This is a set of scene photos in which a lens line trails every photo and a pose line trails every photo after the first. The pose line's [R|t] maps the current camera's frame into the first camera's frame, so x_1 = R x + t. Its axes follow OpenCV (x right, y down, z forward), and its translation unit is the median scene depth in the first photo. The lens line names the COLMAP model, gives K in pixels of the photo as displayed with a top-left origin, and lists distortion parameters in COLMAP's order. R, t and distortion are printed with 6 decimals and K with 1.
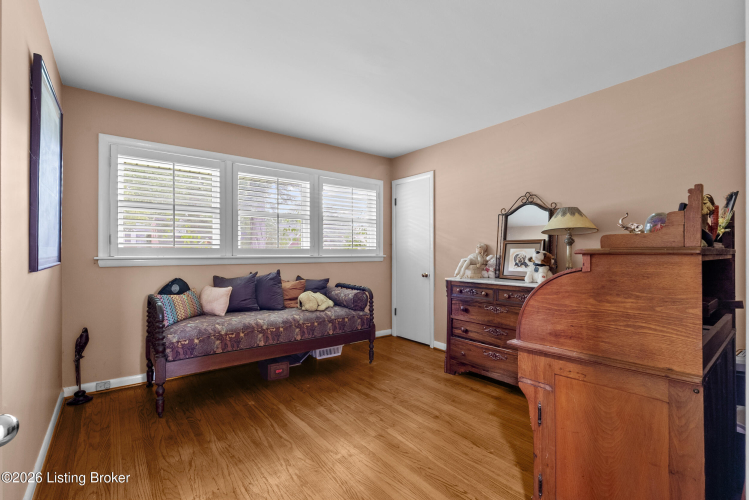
lens RADIAL K [[332.9, 0, 374.5], [0, 332.9, 250.0], [0, 0, 1]] dist [0.000338, 0.000057]
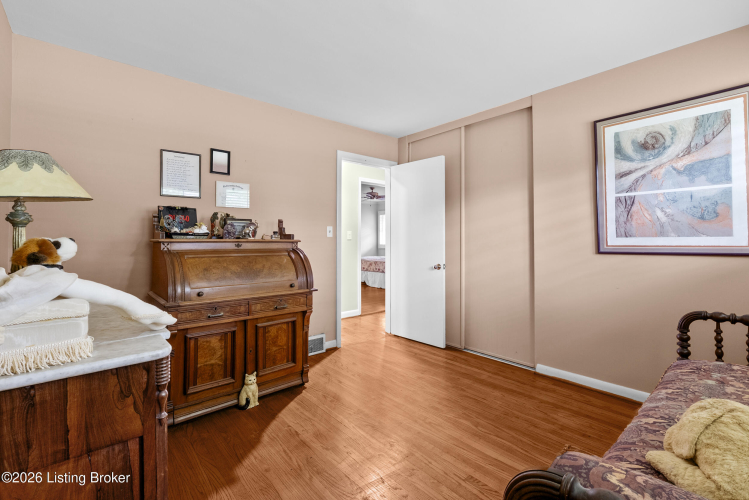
lens RADIAL K [[332.9, 0, 374.5], [0, 332.9, 250.0], [0, 0, 1]] dist [0.000338, 0.000057]
pose [[-0.999109, -0.003327, -0.042067, 0.113762], [-0.004019, 0.999858, 0.016381, 0.016799], [0.042006, 0.016536, -0.998980, 1.970316]]
